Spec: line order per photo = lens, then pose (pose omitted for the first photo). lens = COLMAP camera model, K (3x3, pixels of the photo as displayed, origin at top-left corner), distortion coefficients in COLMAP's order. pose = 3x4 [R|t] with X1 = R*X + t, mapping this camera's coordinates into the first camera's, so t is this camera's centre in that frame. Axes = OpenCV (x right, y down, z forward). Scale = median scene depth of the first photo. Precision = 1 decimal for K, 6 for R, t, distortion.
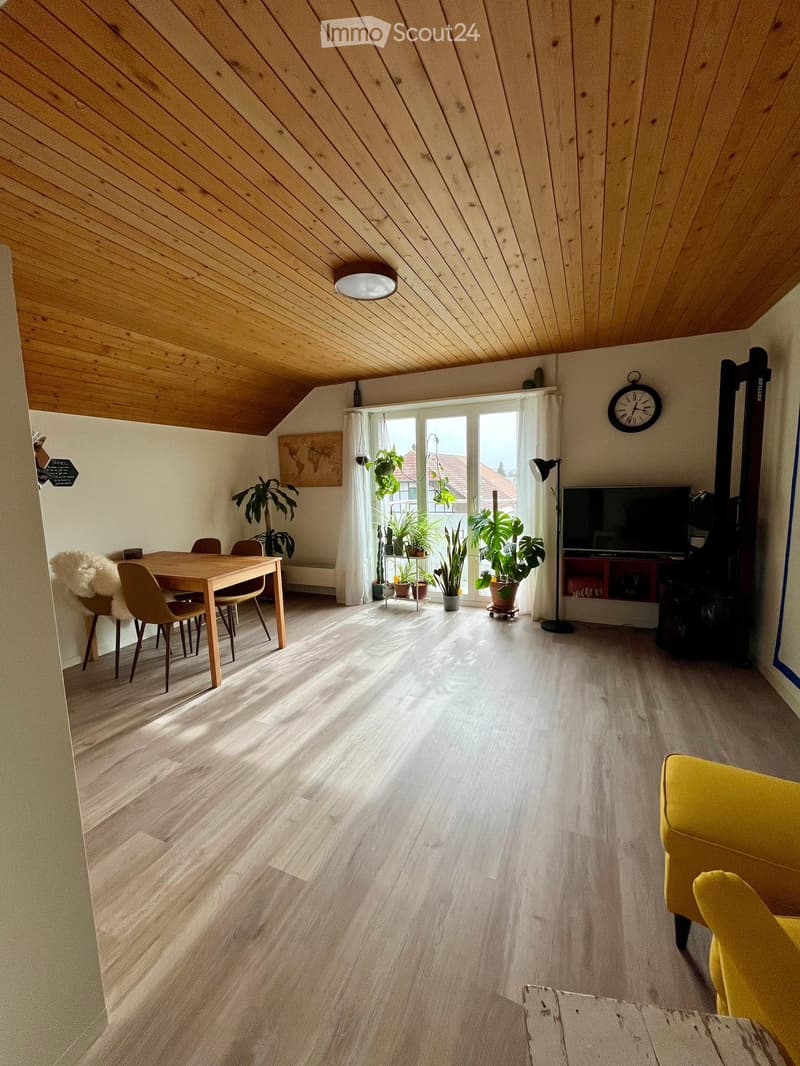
lens RADIAL K [[427.7, 0, 400.0], [0, 427.7, 533.0], [0, 0, 1]] dist [-0.002917, -0.000078]
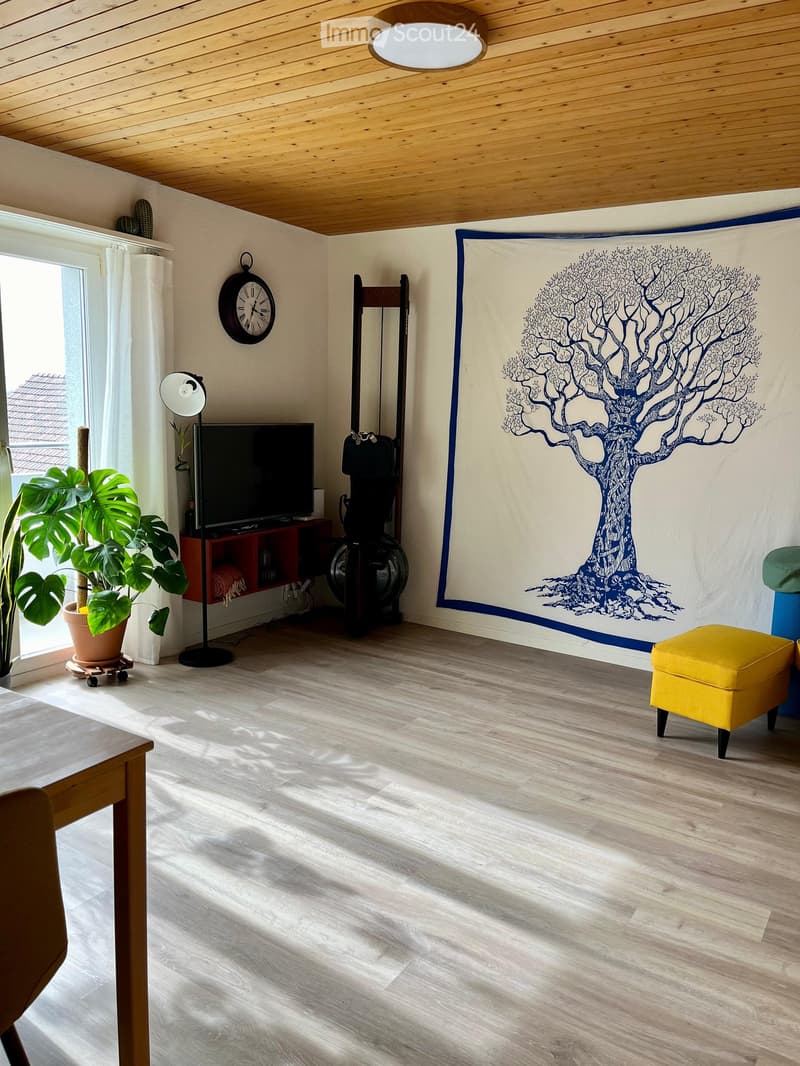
lens RADIAL K [[816.8, 0, 400.0], [0, 816.8, 533.0], [0, 0, 1]] dist [0.090956, -0.105930]
pose [[0.151870, -0.123619, 0.980640, -0.981839], [0.087143, 0.989959, 0.111298, -0.081167], [-0.984552, 0.068553, 0.161117, 0.754974]]
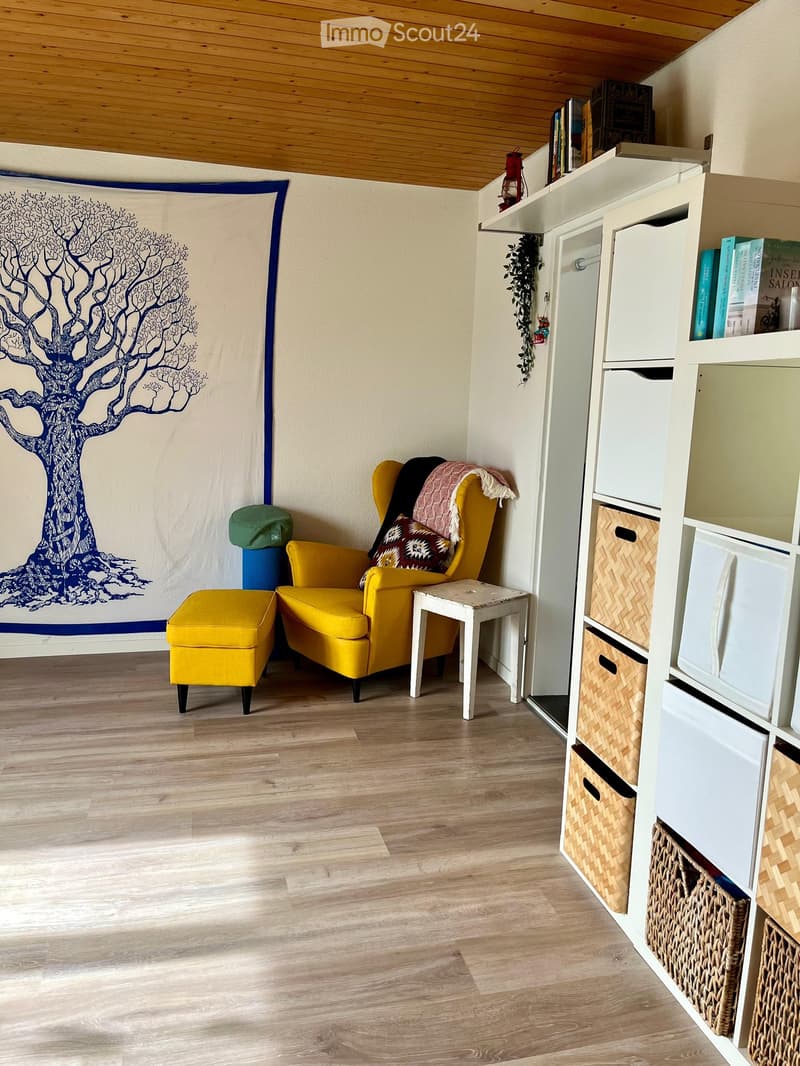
lens RADIAL K [[816.8, 0, 400.0], [0, 816.8, 533.0], [0, 0, 1]] dist [0.090956, -0.105930]
pose [[-0.618132, -0.123782, 0.776268, -0.845128], [0.084597, 0.971313, 0.222248, -0.108809], [-0.781509, 0.203048, -0.589928, 1.022598]]
